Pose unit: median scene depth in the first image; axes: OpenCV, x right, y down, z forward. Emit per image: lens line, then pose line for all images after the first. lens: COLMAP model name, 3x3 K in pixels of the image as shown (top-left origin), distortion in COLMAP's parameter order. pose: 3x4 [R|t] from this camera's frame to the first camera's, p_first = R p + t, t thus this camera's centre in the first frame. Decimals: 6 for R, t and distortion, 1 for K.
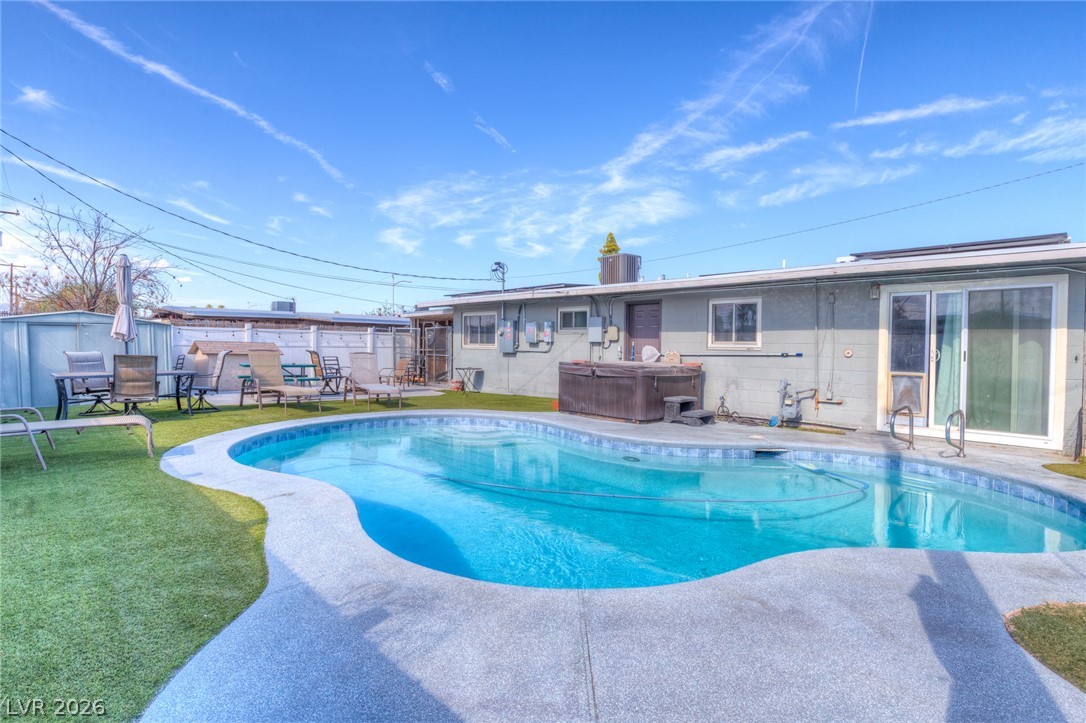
lens RADIAL K [[529.2, 0, 545.8], [0, 529.2, 362.2], [0, 0, 1]] dist [-0.005284, 0.001825]
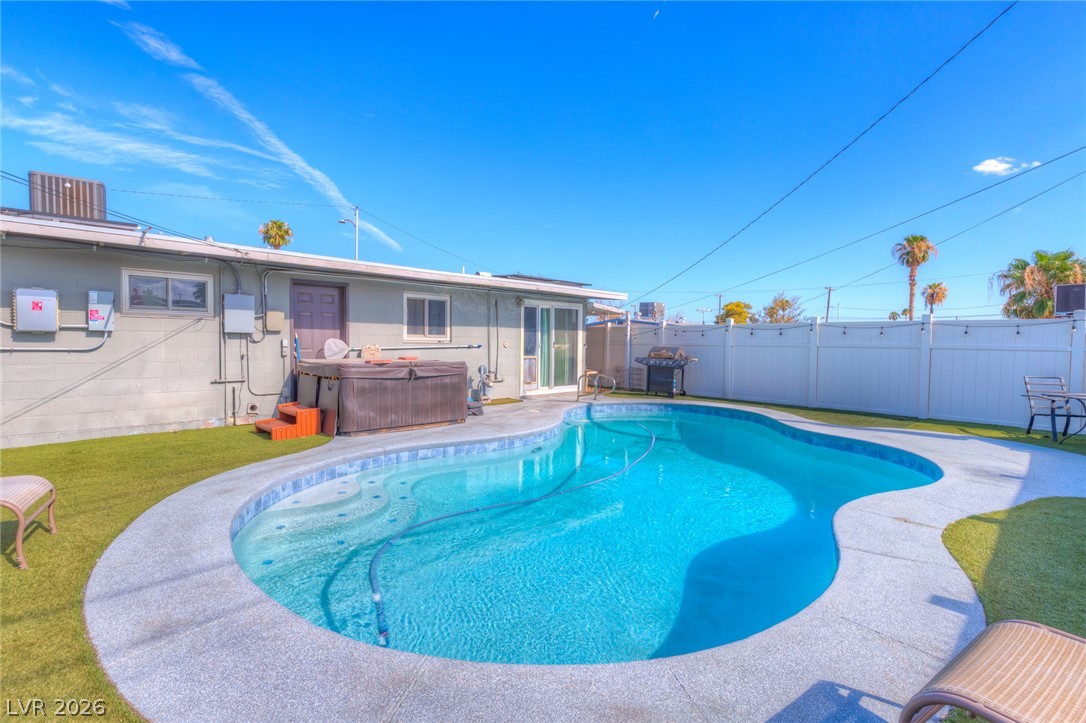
lens RADIAL K [[493.6, 0, 541.8], [0, 493.6, 357.7], [0, 0, 1]] dist [0.009581, -0.005291]
pose [[0.028160, -0.044725, 0.998602, -0.652434], [0.022586, 0.998772, 0.044096, -0.033105], [-0.999348, 0.021312, 0.029136, 0.779604]]
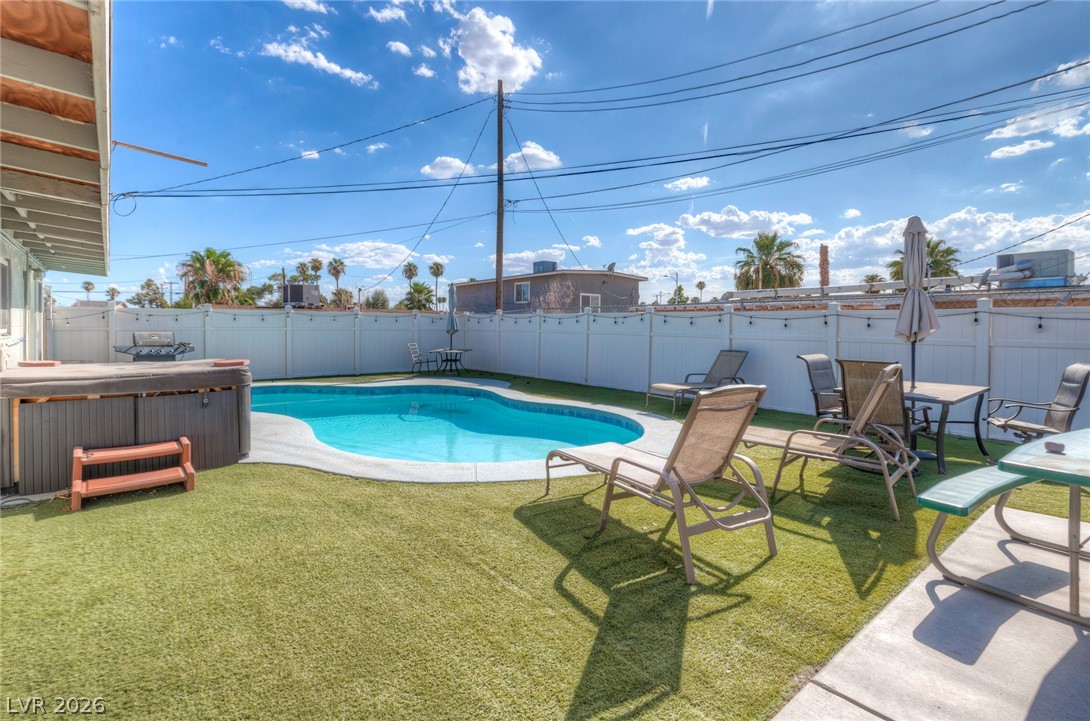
lens RADIAL K [[524.3, 0, 512.1], [0, 524.3, 331.8], [0, 0, 1]] dist [0.011739, -0.000821]
pose [[-0.991756, -0.019936, 0.126582, -0.337527], [-0.013830, 0.998706, 0.048939, -0.072506], [-0.127394, 0.046785, -0.990748, 1.613597]]
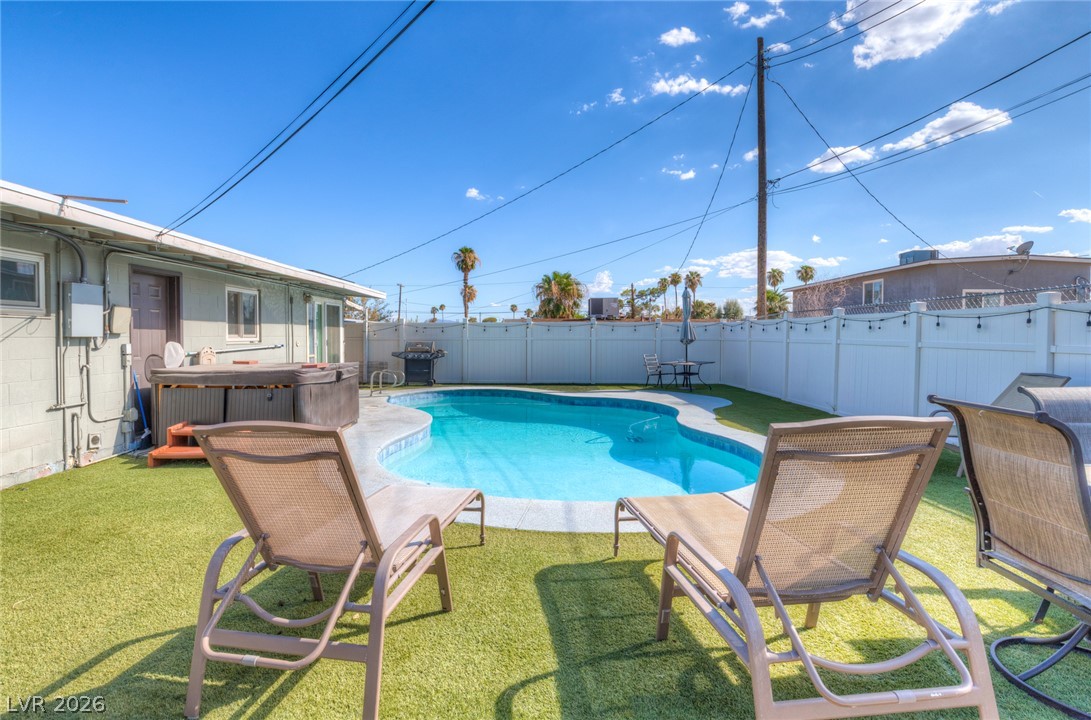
lens RADIAL K [[509.3, 0, 521.5], [0, 509.3, 344.3], [0, 0, 1]] dist [0.001122, -0.001575]
pose [[-0.697224, -0.024764, 0.716425, -0.641455], [0.016626, 0.998576, 0.050698, -0.061517], [-0.716660, 0.047259, -0.695819, 1.328534]]
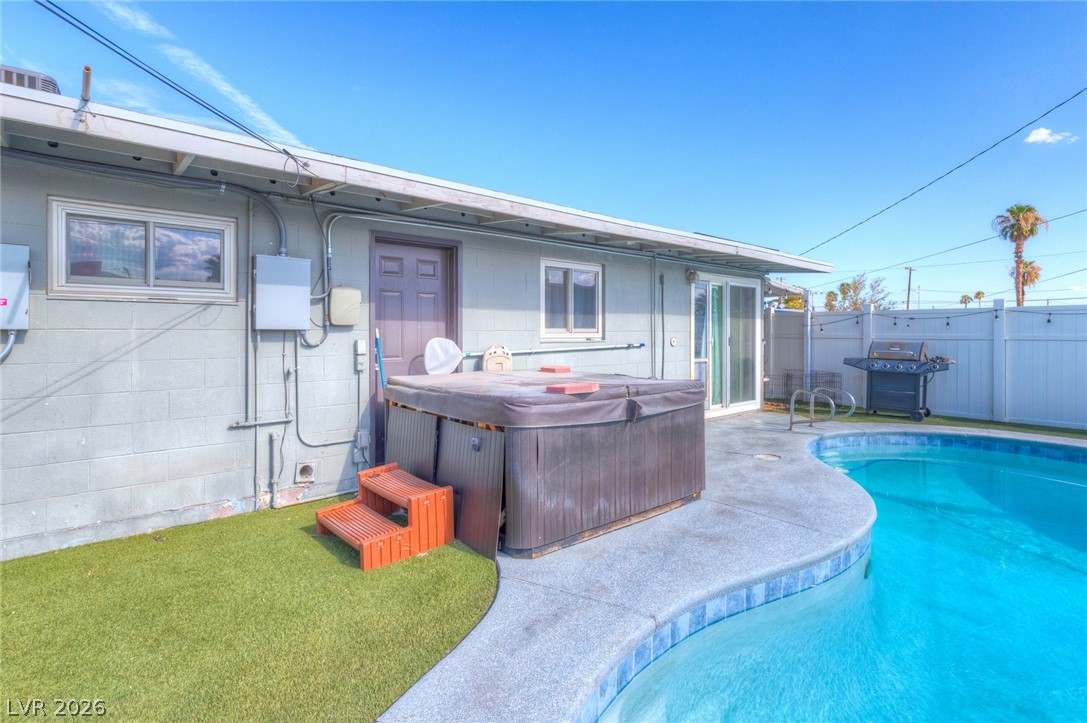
lens RADIAL K [[532.7, 0, 550.0], [0, 532.7, 333.4], [0, 0, 1]] dist [-0.000914, -0.001984]
pose [[0.062705, -0.015716, 0.997908, -0.304327], [0.031847, 0.999398, 0.013738, -0.044588], [-0.997524, 0.030919, 0.063168, 1.033353]]
